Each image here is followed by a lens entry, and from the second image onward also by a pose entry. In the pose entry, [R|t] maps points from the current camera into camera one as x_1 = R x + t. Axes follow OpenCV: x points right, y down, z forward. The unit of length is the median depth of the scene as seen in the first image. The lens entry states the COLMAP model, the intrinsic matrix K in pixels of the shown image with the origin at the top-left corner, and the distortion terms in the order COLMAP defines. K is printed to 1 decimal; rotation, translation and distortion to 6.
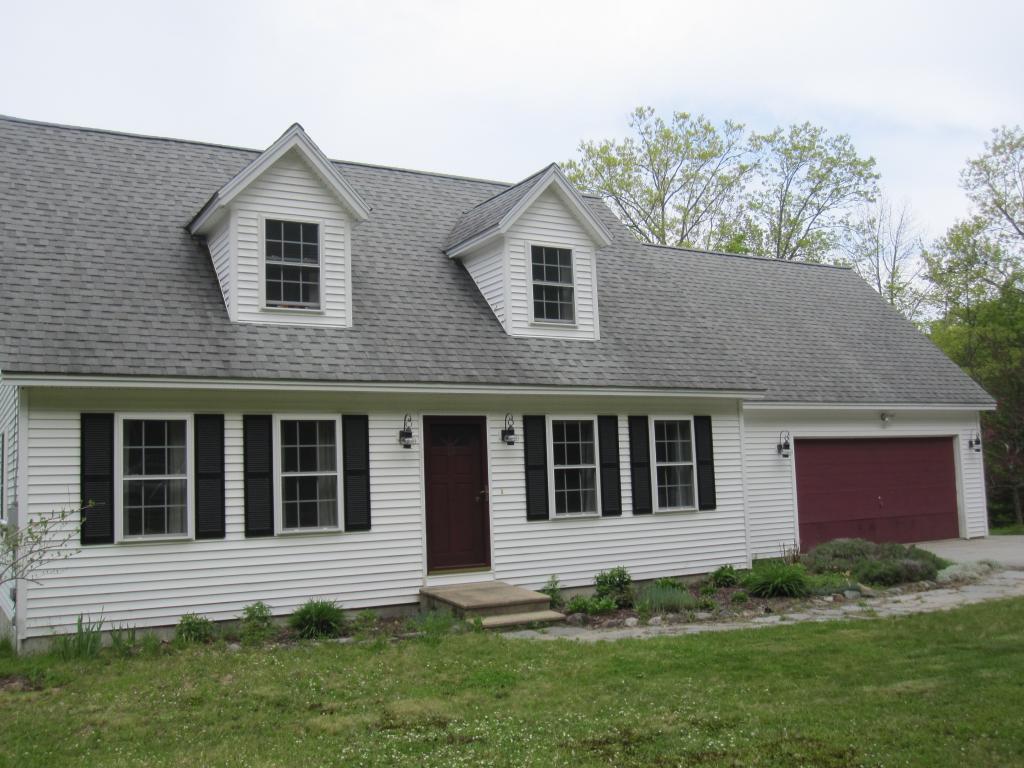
lens RADIAL K [[1003.7, 0, 511.6], [0, 1003.7, 396.1], [0, 0, 1]] dist [-0.092870, 0.009722]
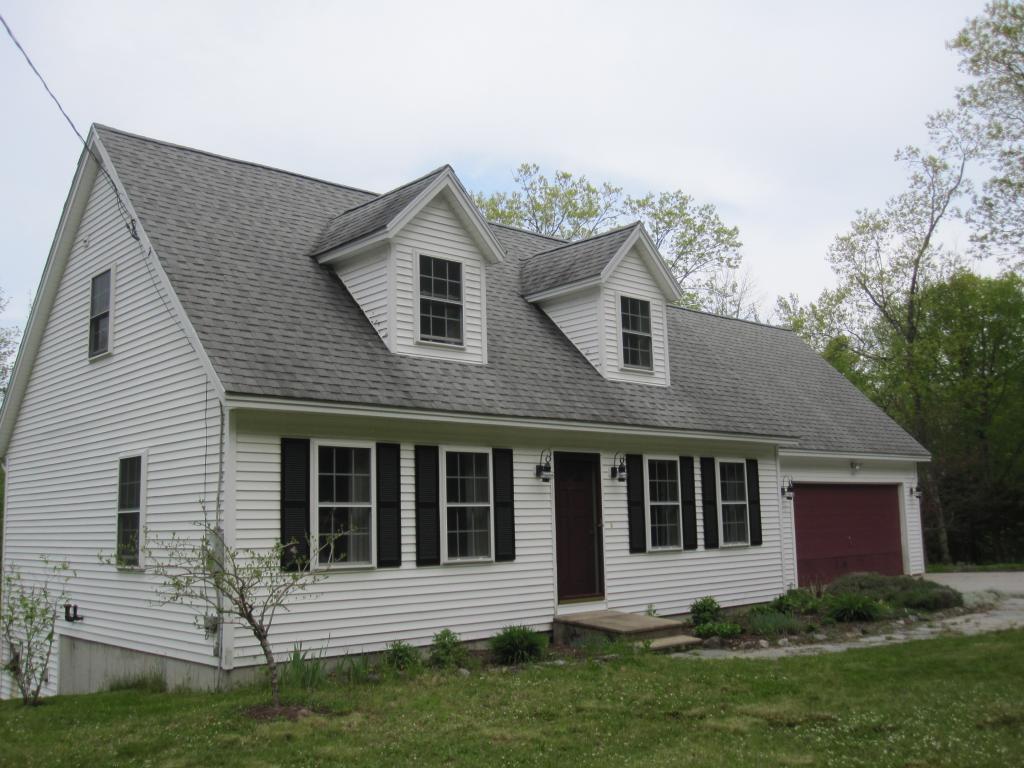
lens RADIAL K [[1007.4, 0, 512.0], [0, 1007.4, 384.0], [0, 0, 1]] dist [-0.091006, 0.002881]
pose [[0.976218, 0.042398, 0.212603, -0.345279], [-0.029817, 0.997628, -0.062039, 0.015222], [-0.214729, 0.054225, 0.975167, -0.021788]]
